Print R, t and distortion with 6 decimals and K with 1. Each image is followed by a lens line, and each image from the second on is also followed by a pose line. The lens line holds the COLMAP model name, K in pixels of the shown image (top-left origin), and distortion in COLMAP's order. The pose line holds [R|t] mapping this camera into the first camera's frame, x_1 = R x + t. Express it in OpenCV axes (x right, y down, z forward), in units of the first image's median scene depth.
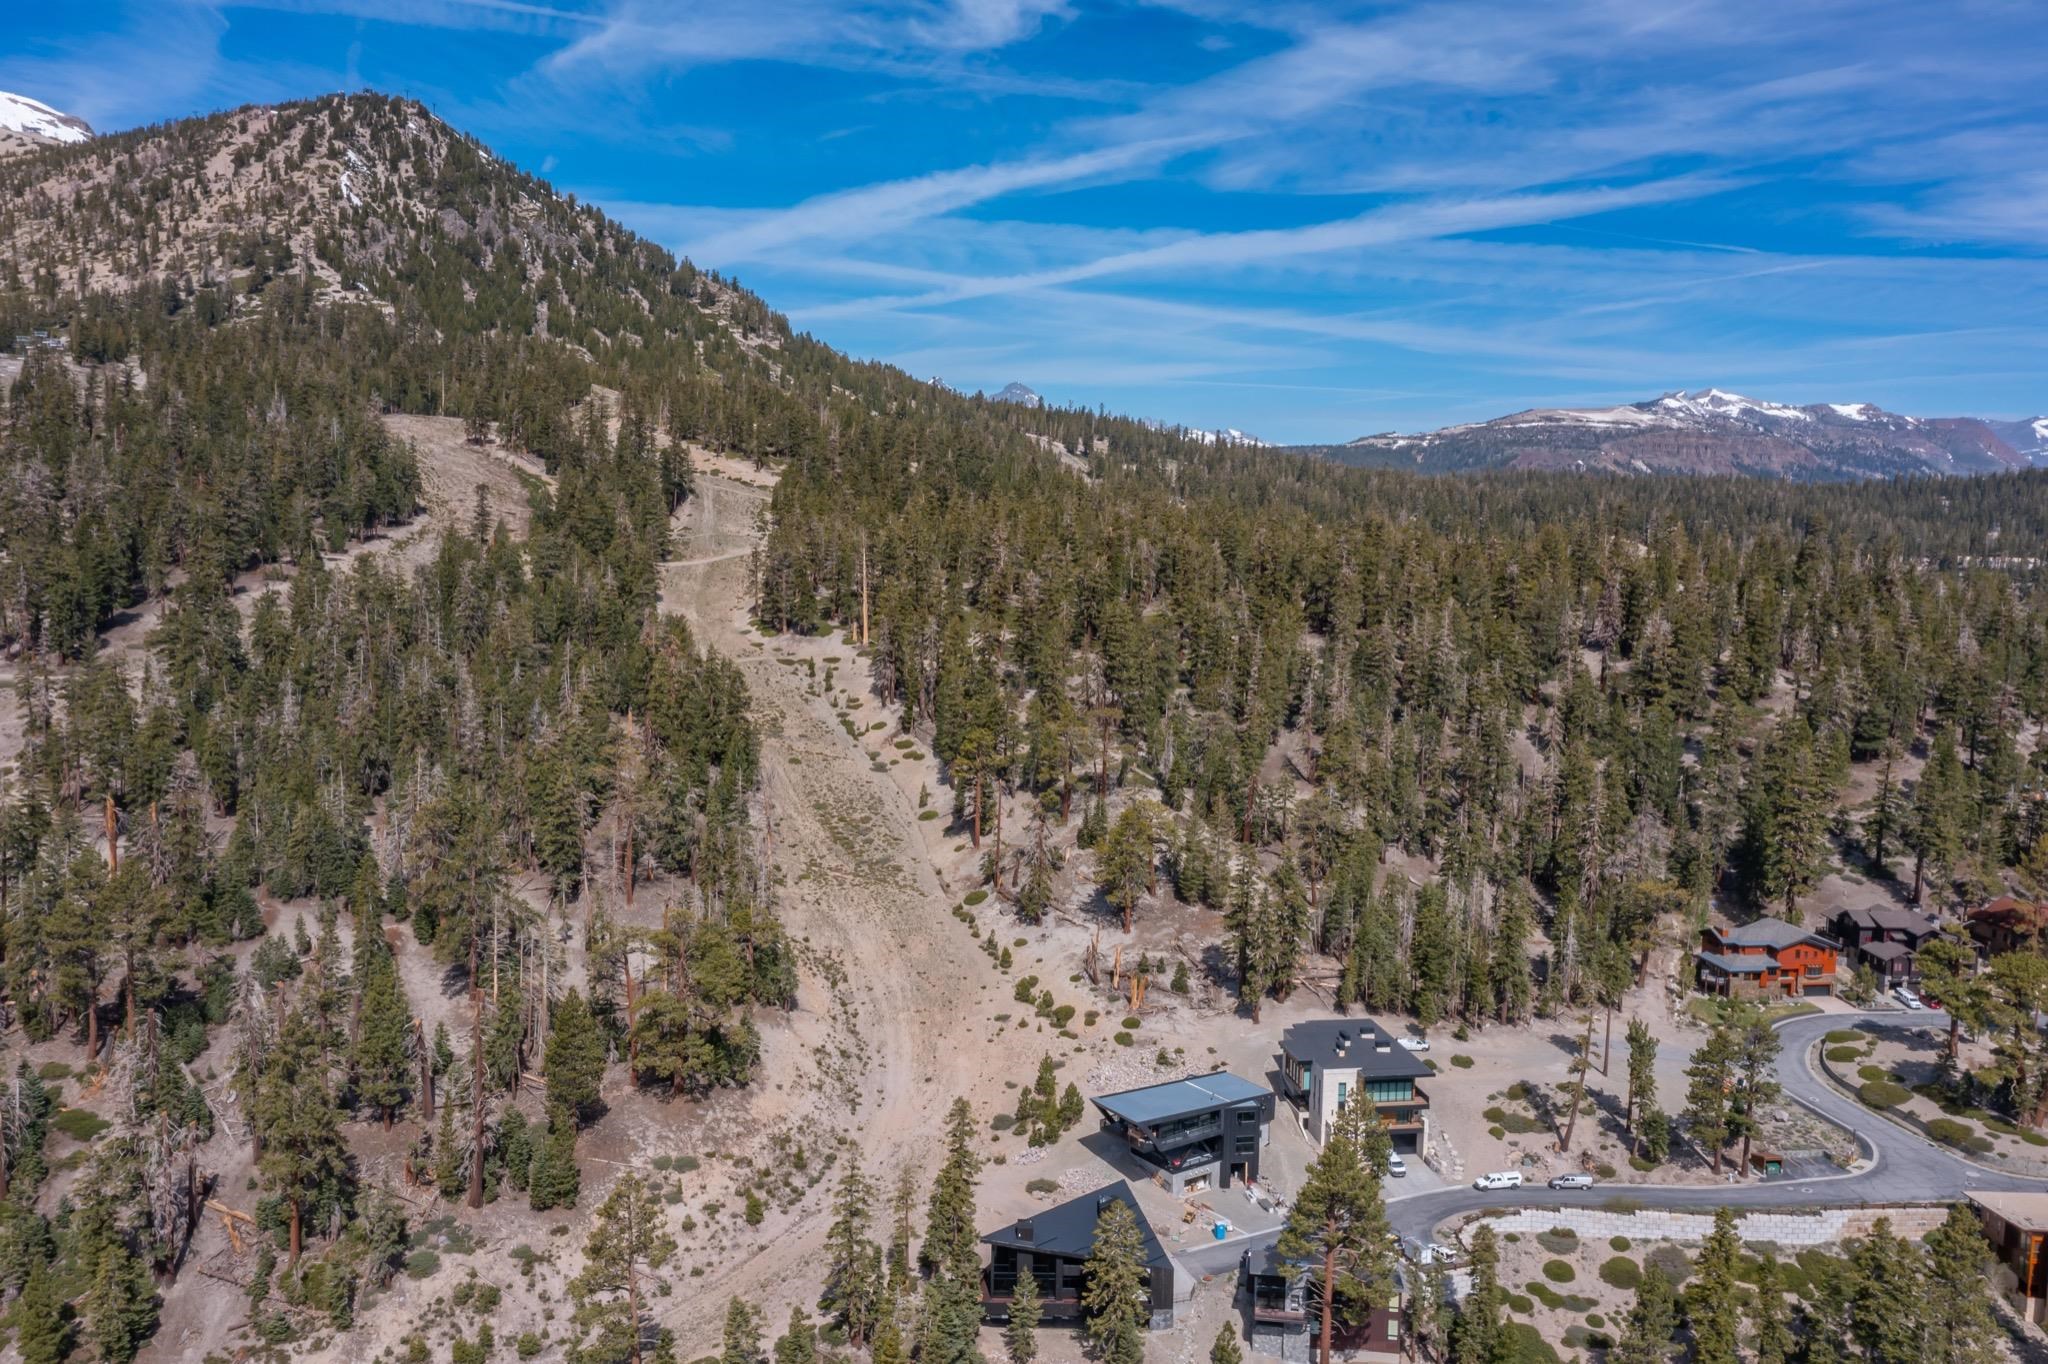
lens RADIAL K [[1637.4, 0, 1024.0], [0, 1637.4, 706.3], [0, 0, 1]] dist [0.019991, 0.004294]
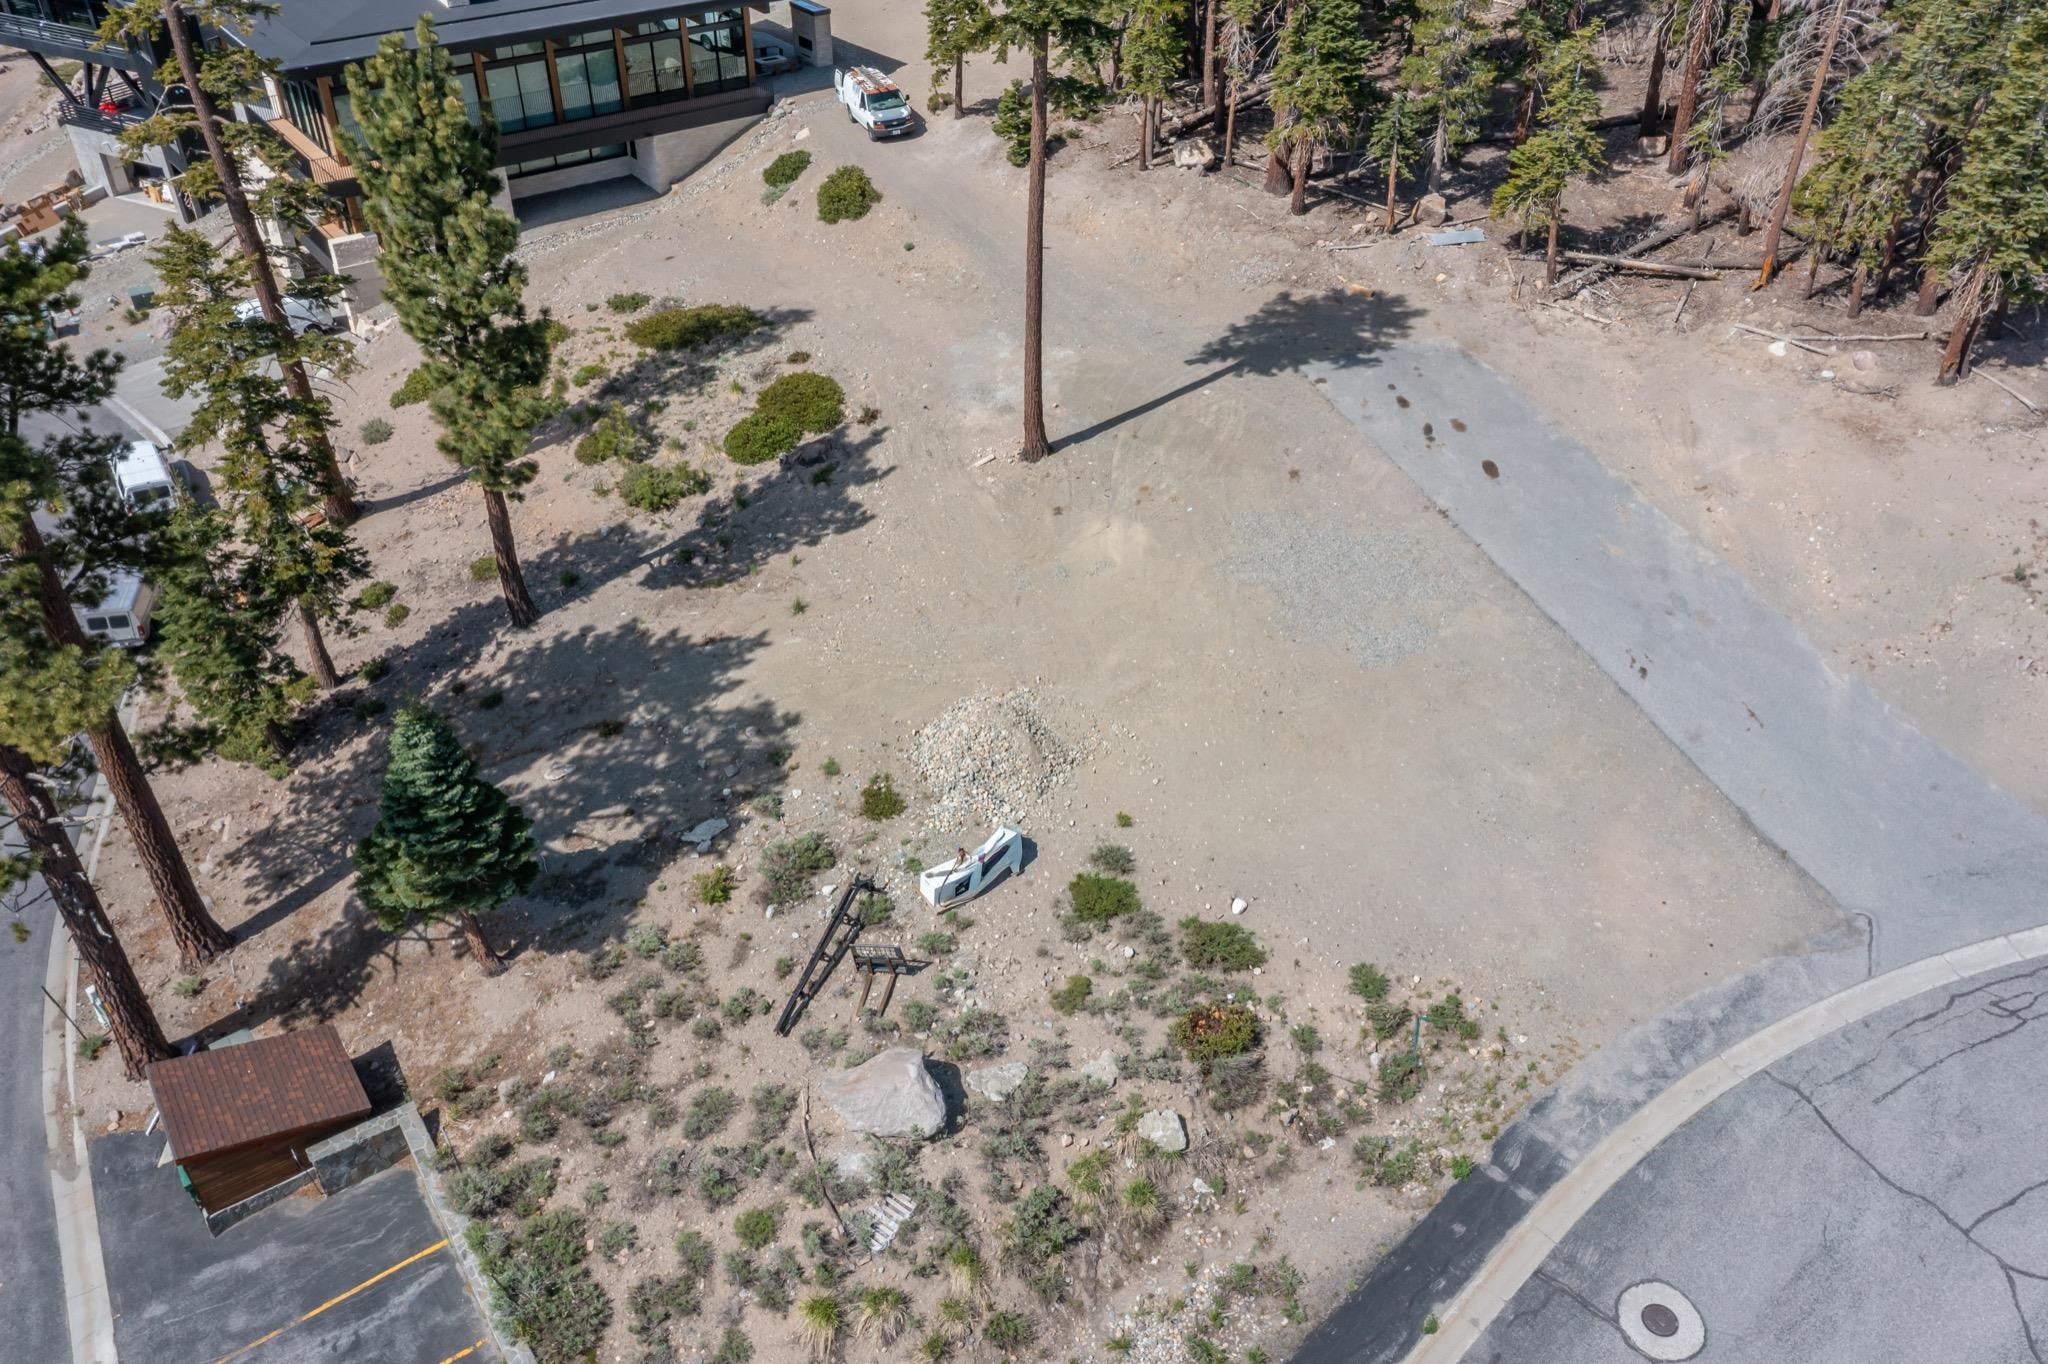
lens RADIAL K [[1637.4, 0, 1015.1], [0, 1637.4, 690.8], [0, 0, 1]] dist [0.019991, 0.004294]
pose [[0.449210, 0.519240, -0.727049, 0.392802], [-0.110763, 0.839865, 0.531375, 0.107801], [0.886534, -0.158169, 0.434788, 0.689653]]
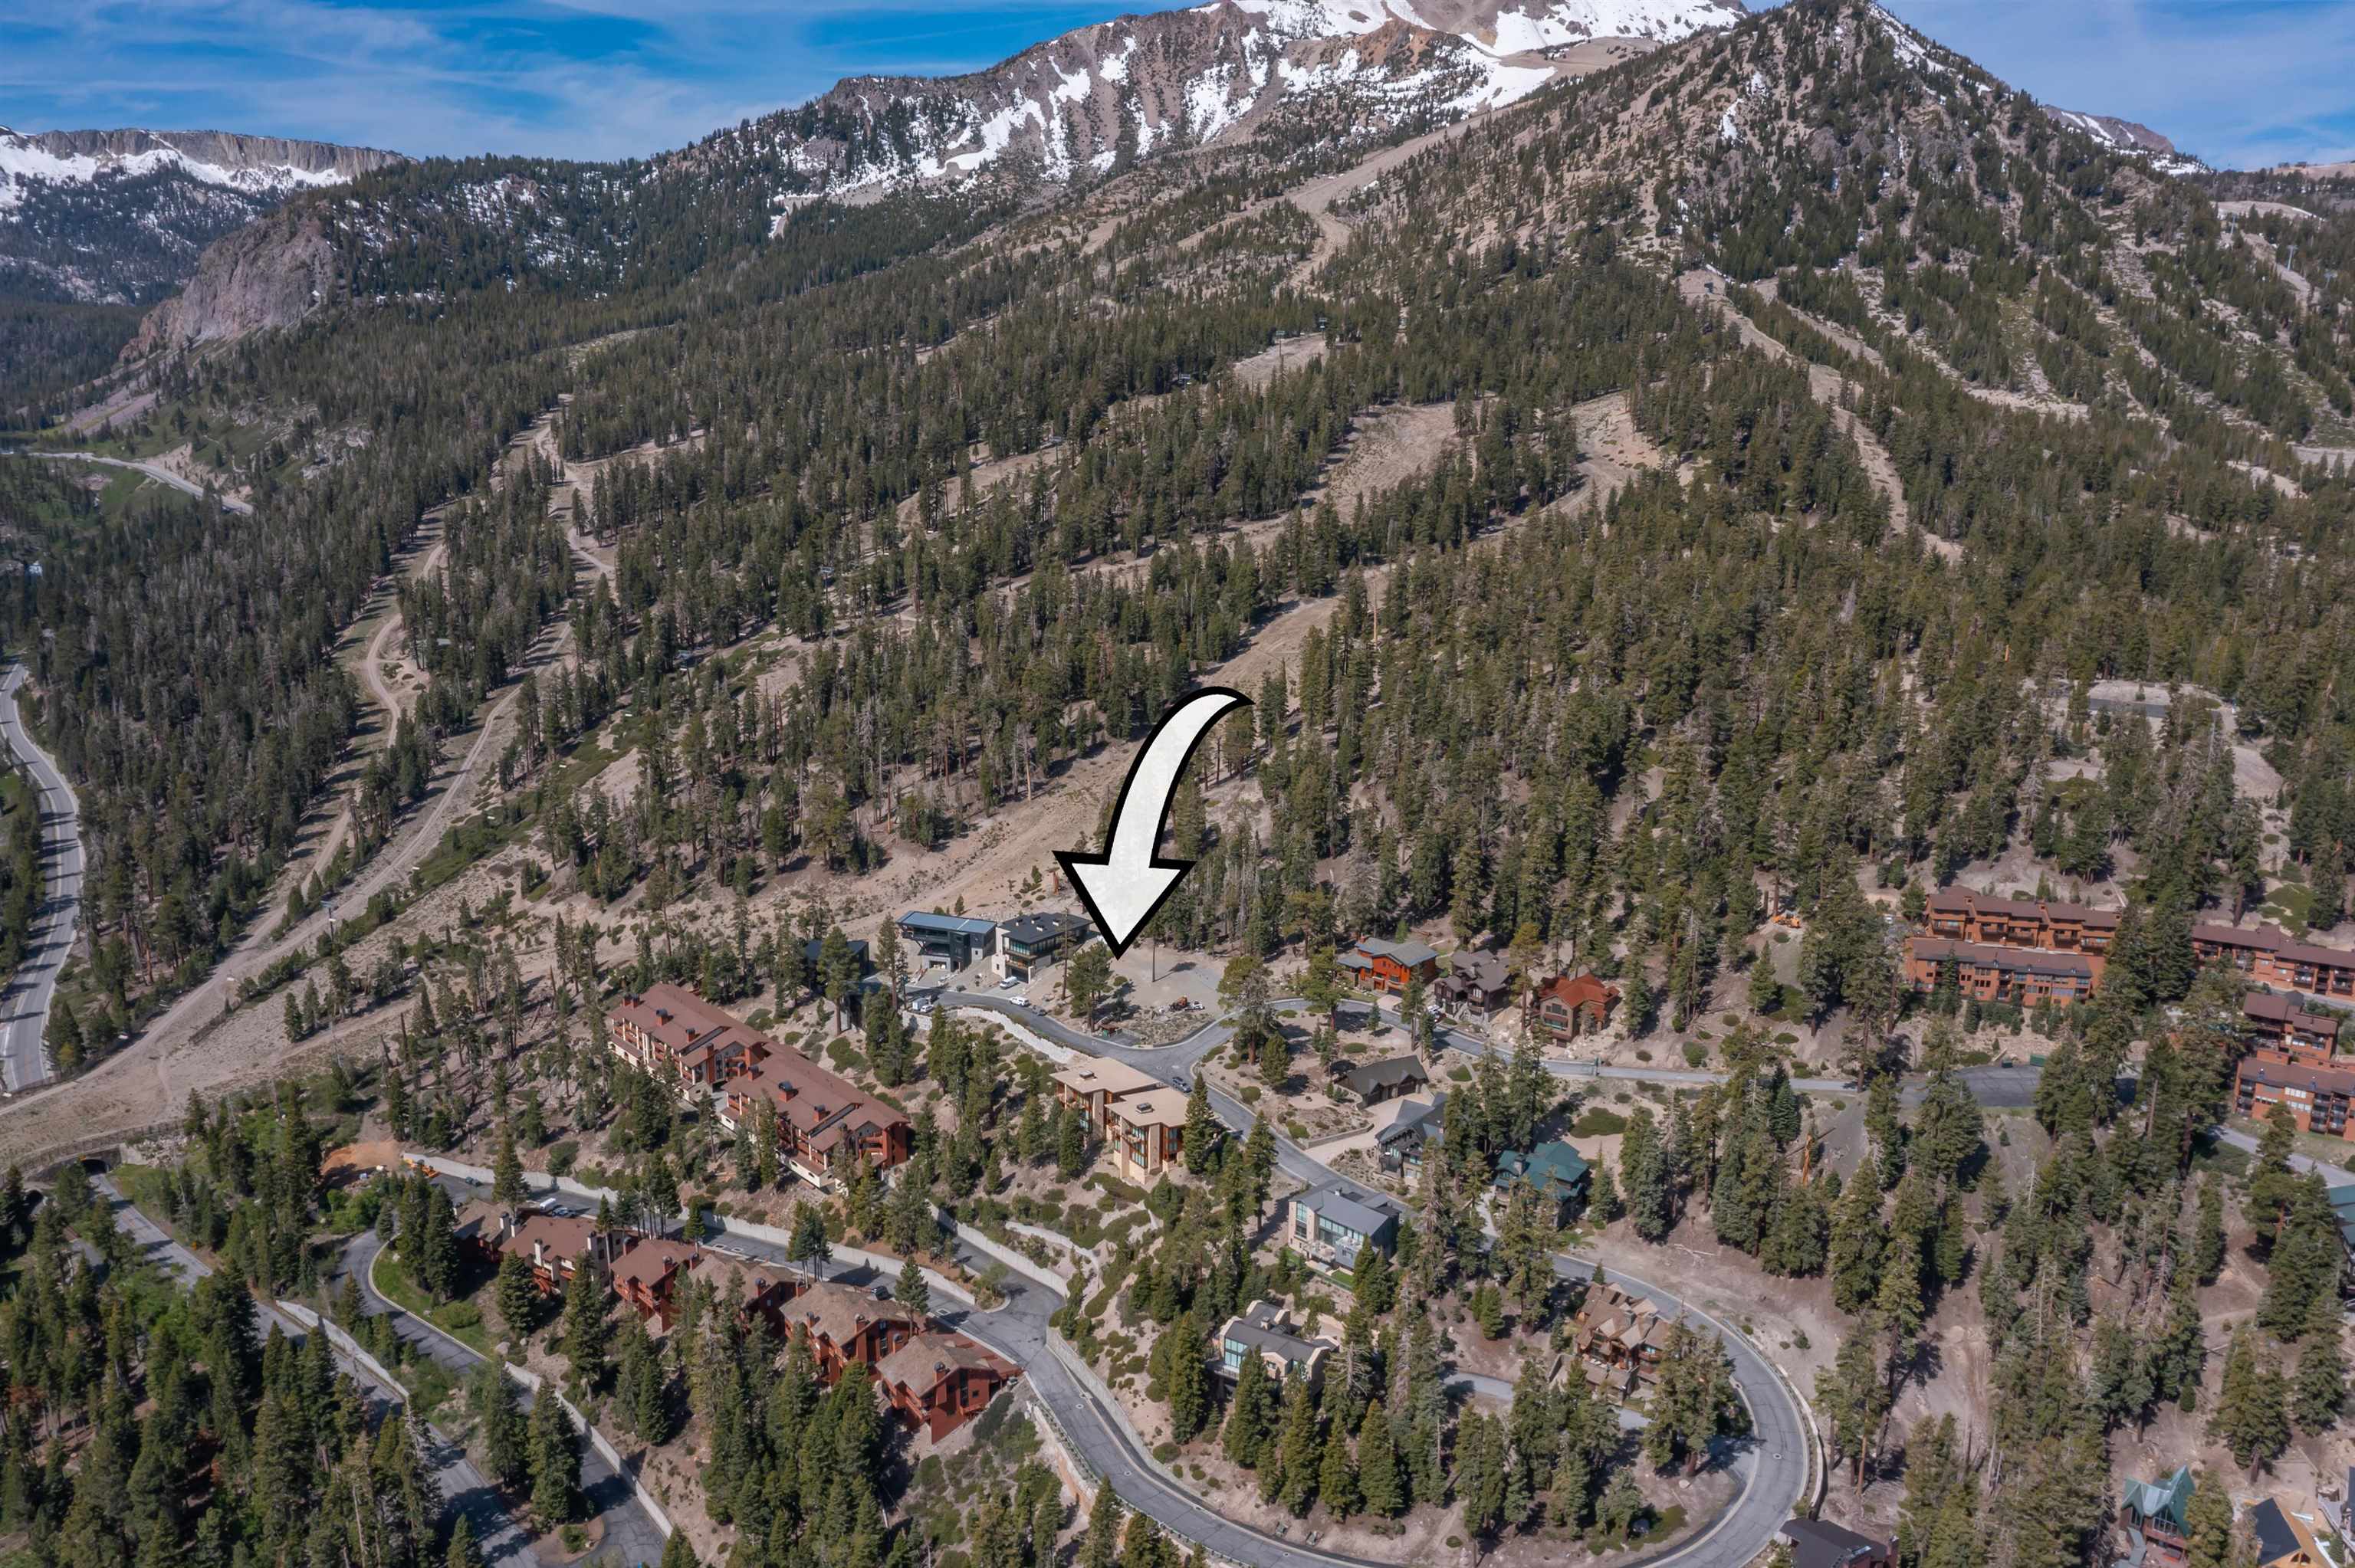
lens RADIAL K [[1882.6, 0, 1184.9], [0, 1882.6, 825.5], [0, 0, 1]] dist [0.019991, 0.004294]
pose [[0.645366, 0.191814, -0.739398, 1.343976], [-0.098321, 0.980766, 0.168613, -0.196970], [0.757520, -0.036119, 0.651813, -0.168896]]
